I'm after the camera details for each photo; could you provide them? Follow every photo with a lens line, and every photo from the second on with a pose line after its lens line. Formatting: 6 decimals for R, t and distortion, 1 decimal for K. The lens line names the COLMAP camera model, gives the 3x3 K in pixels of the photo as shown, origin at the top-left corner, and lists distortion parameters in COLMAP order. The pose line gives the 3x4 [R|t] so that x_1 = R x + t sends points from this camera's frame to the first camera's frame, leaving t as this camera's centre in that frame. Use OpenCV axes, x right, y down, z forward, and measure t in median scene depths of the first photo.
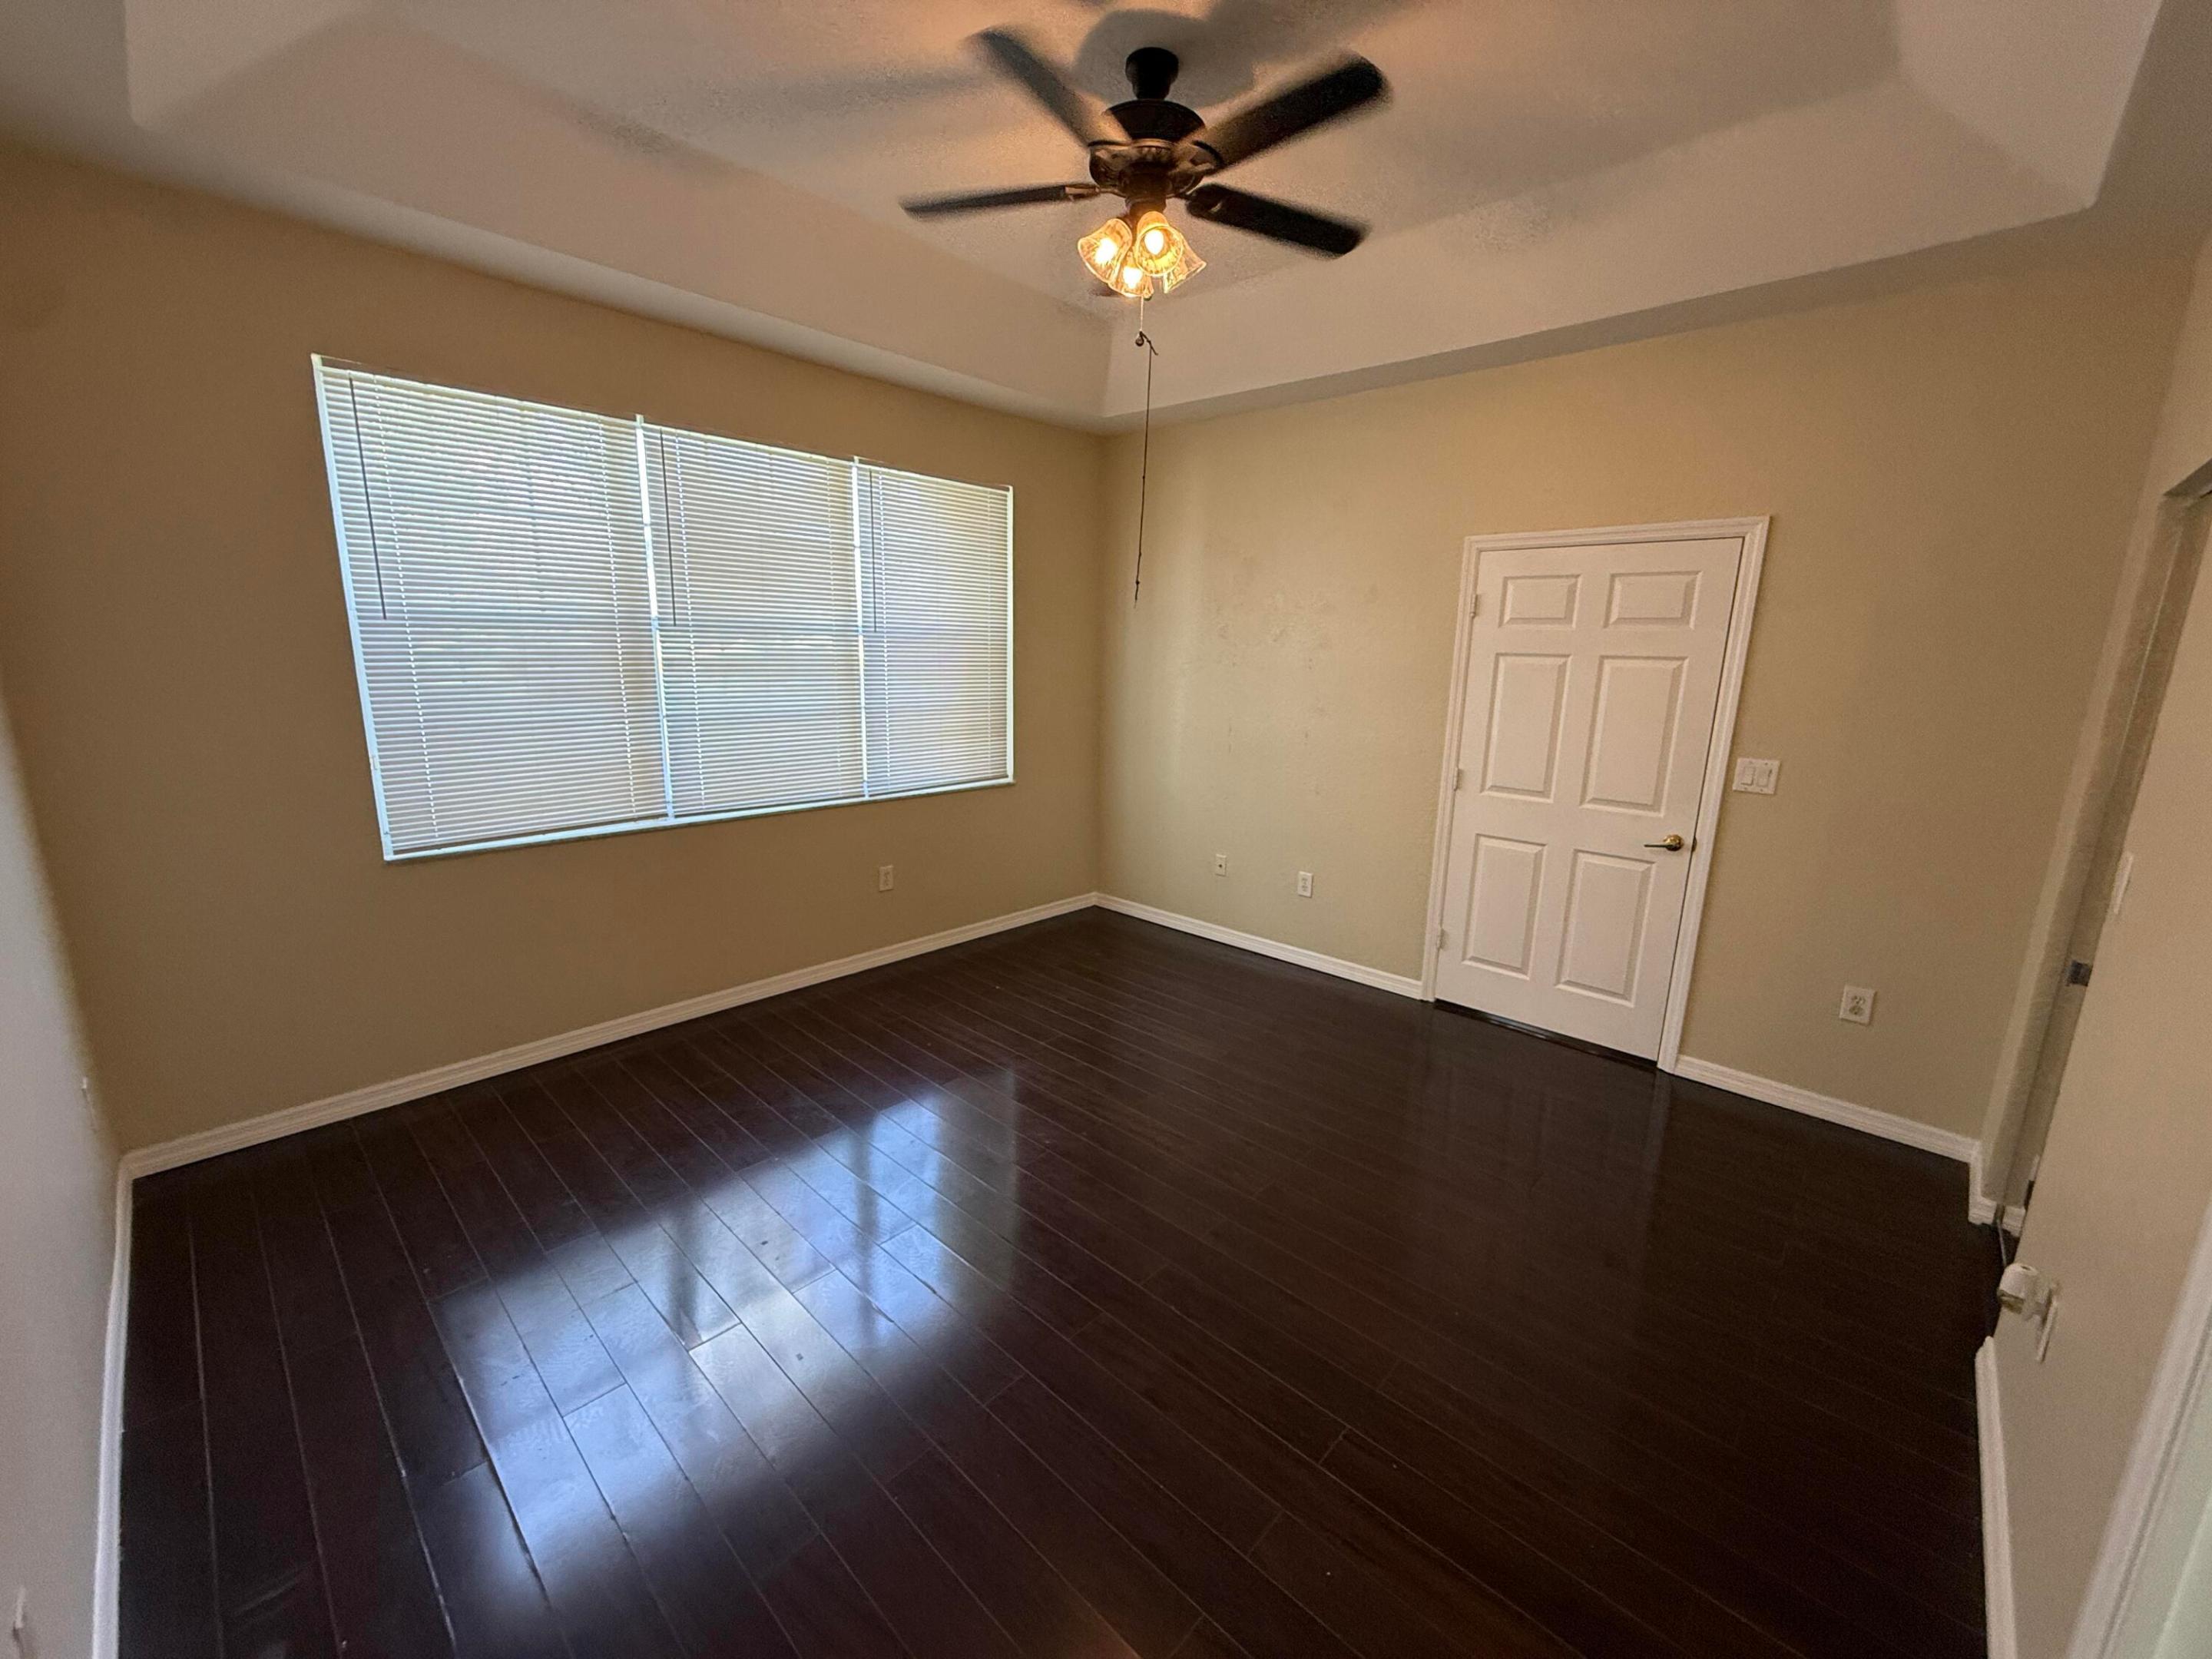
lens RADIAL K [[877.0, 0, 1098.3], [0, 877.0, 827.4], [0, 0, 1]] dist [0.001014, -0.000043]
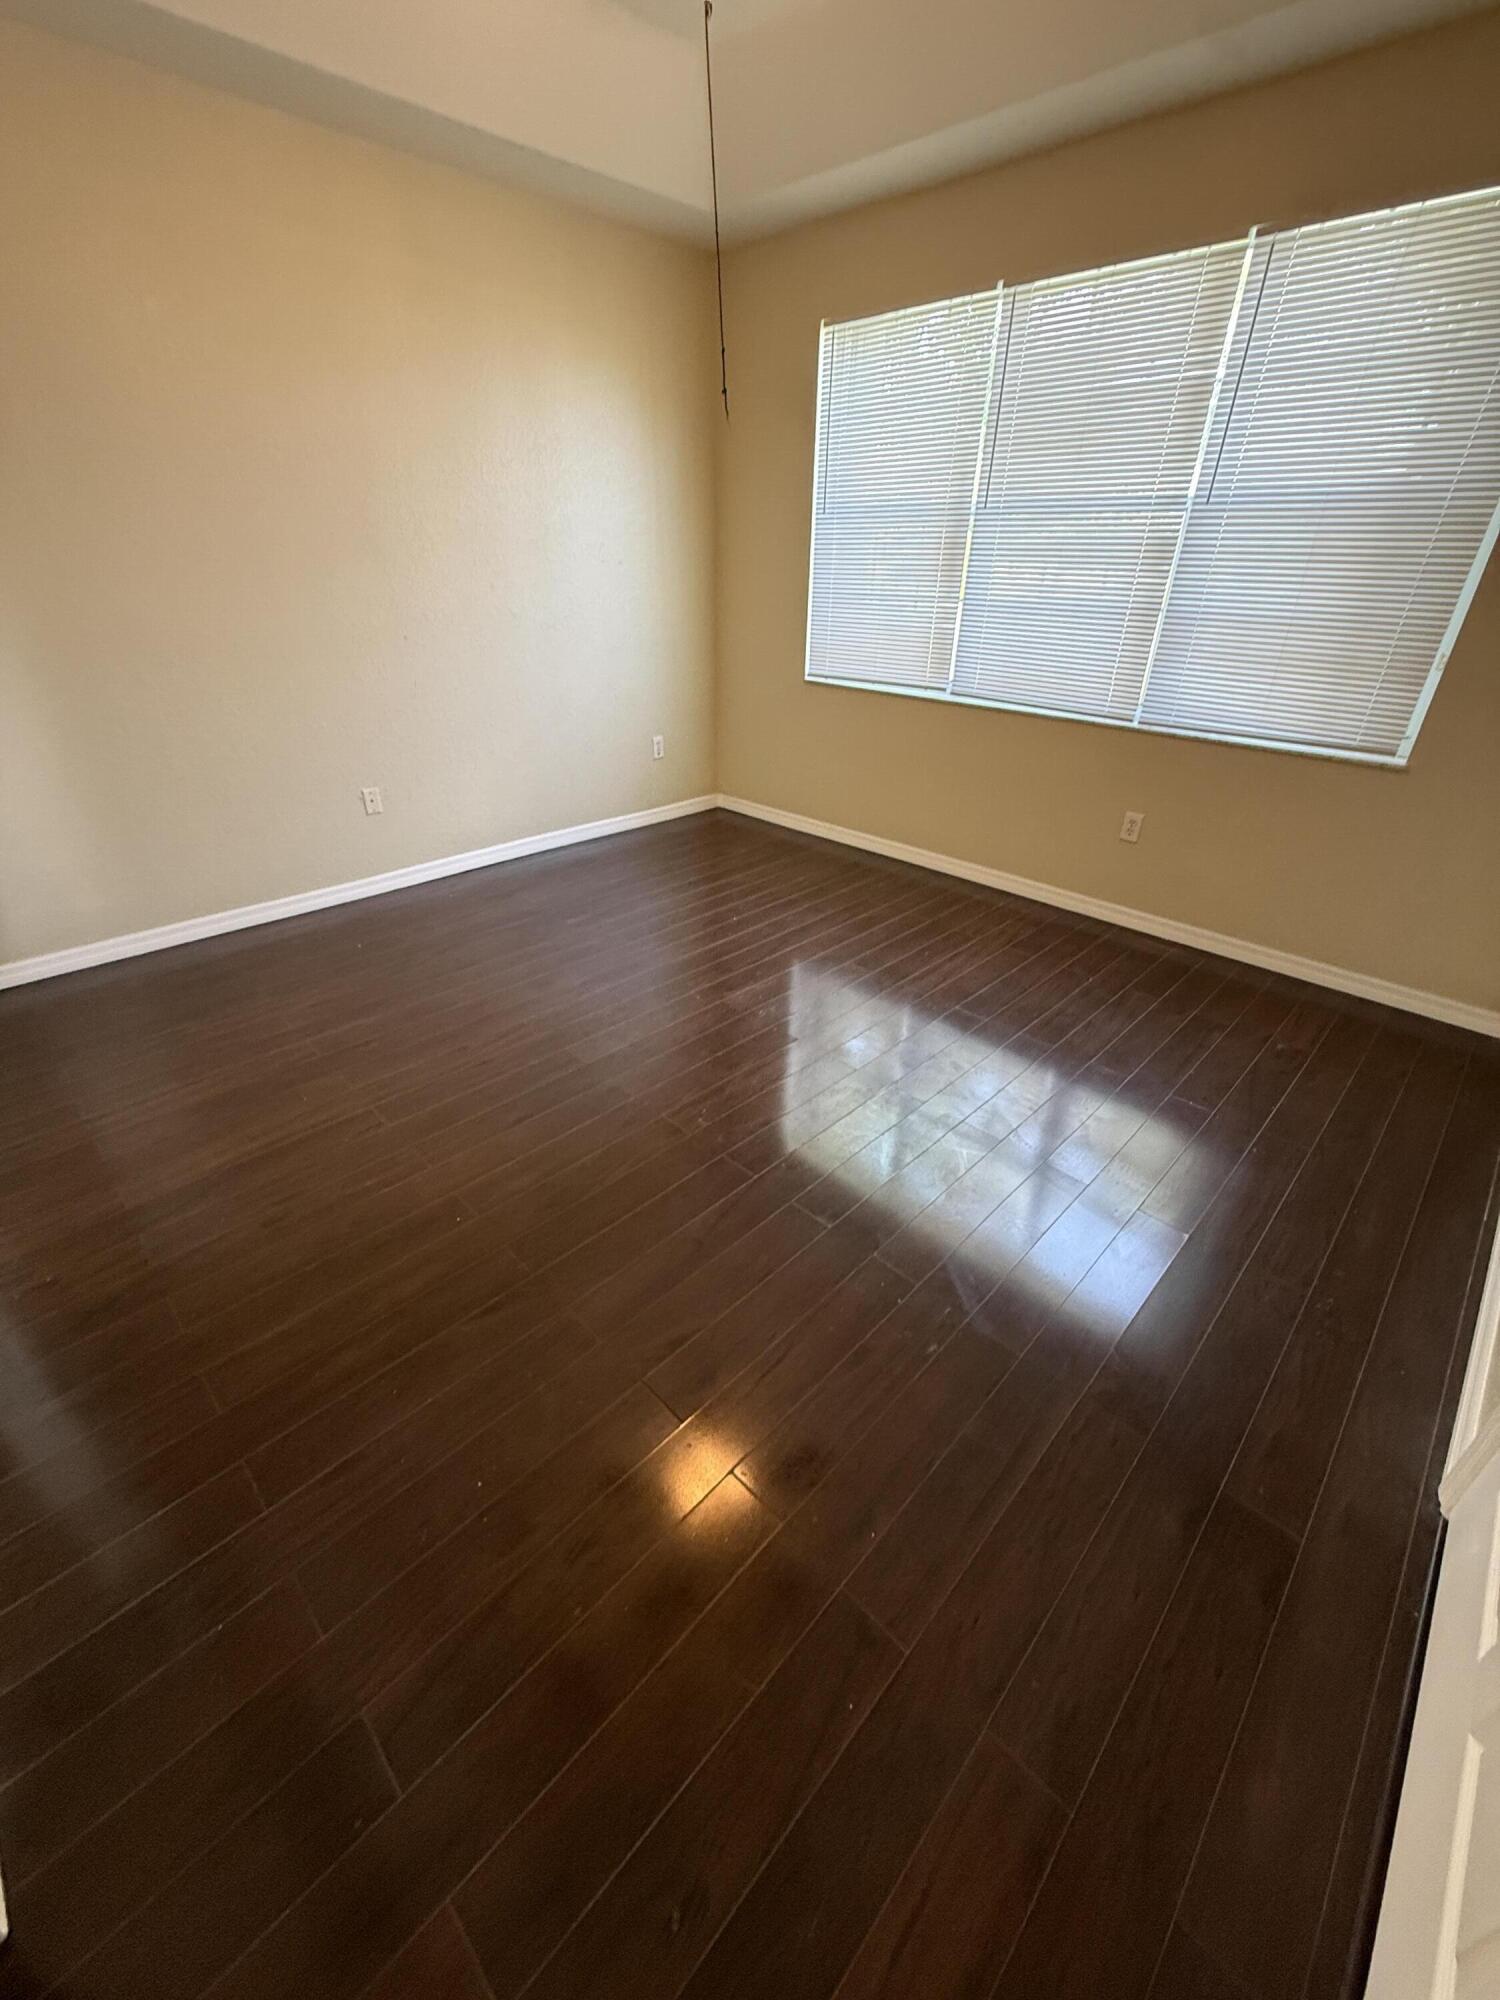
lens RADIAL K [[793.0, 0, 753.3], [0, 793.0, 996.3], [0, 0, 1]] dist [0.001014, -0.000043]
pose [[-0.015740, 0.463716, -0.885844, 0.652515], [-0.223919, 0.861817, 0.455117, -0.086701], [0.974481, 0.205521, 0.090269, 0.719429]]
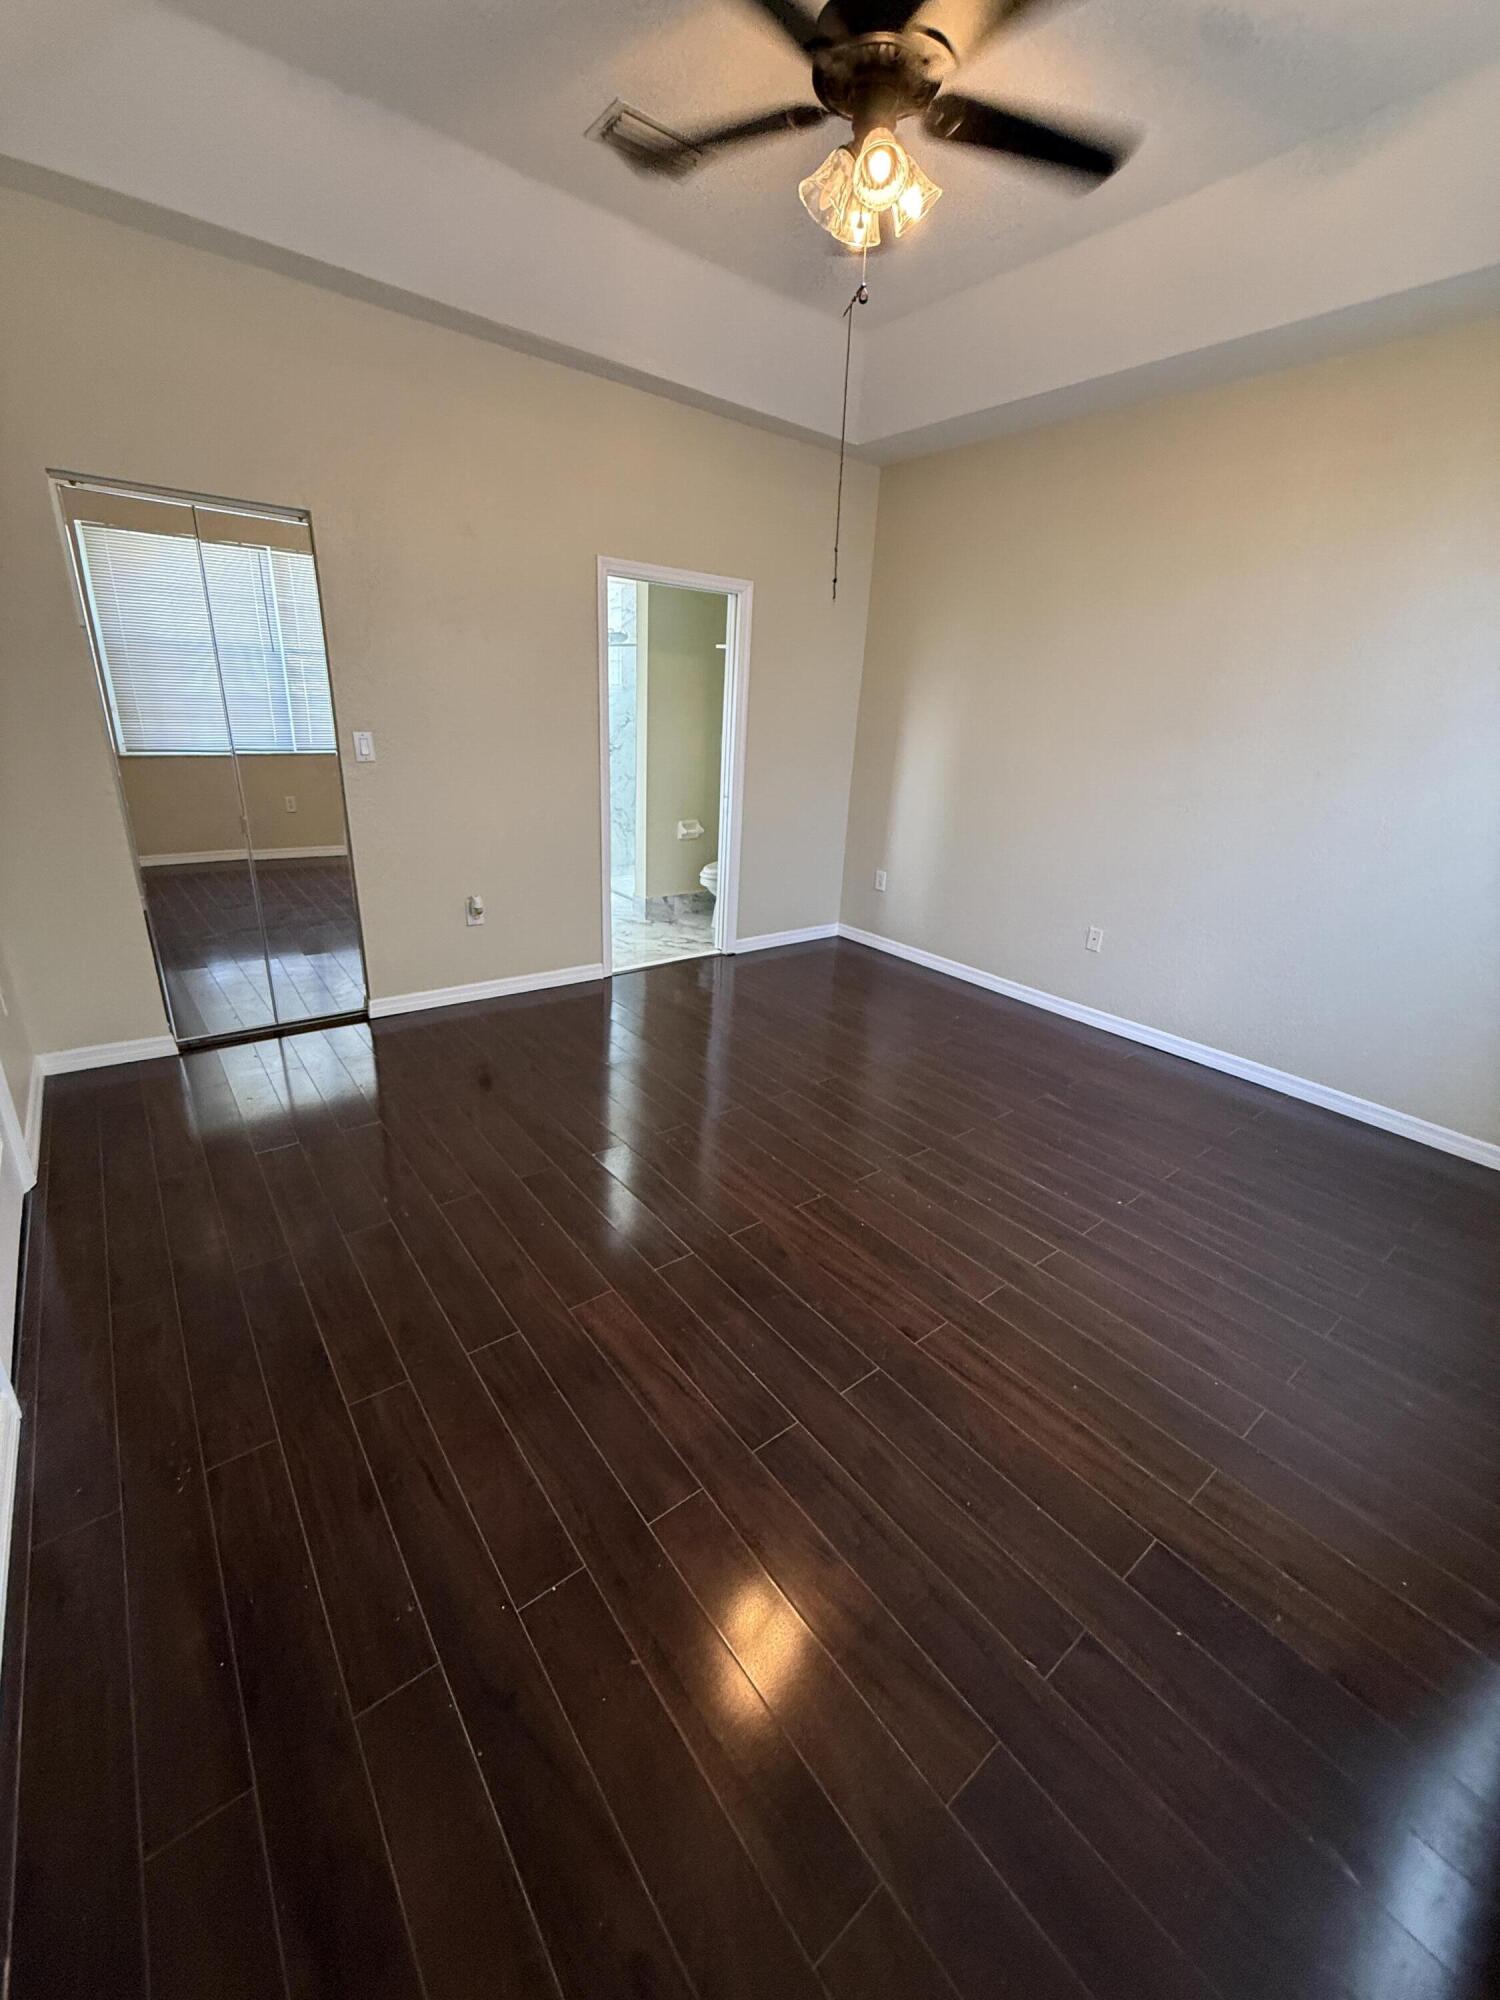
lens RADIAL K [[784.2, 0, 765.4], [0, 784.2, 1000.0], [0, 0, 1]] dist [-0.002361, -0.000186]
pose [[-0.988808, -0.117112, 0.092428, -0.010414], [-0.048364, 0.837691, 0.543999, -0.235996], [-0.141135, 0.533441, -0.833980, 1.310369]]
